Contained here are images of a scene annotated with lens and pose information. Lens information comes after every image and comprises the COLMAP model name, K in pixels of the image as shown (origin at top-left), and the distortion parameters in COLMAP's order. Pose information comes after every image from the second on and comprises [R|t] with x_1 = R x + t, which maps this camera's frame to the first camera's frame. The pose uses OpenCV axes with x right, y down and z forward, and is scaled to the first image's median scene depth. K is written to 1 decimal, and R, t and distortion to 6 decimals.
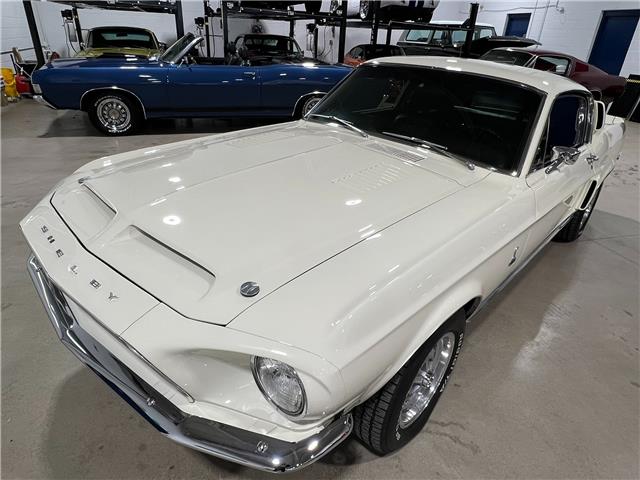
lens RADIAL K [[479.4, 0, 319.0], [0, 479.4, 259.1], [0, 0, 1]] dist [-0.001481, -0.001163]
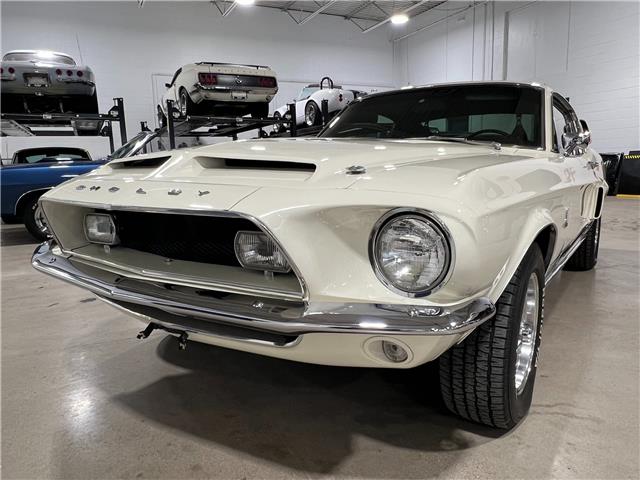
lens RADIAL K [[563.2, 0, 320.0], [0, 563.2, 240.0], [0, 0, 1]] dist [-0.004740, -0.002809]
pose [[0.983996, -0.092376, 0.152377, -0.239263], [0.140933, 0.926737, -0.348277, 0.341311], [-0.109041, 0.364178, 0.924924, 0.034995]]
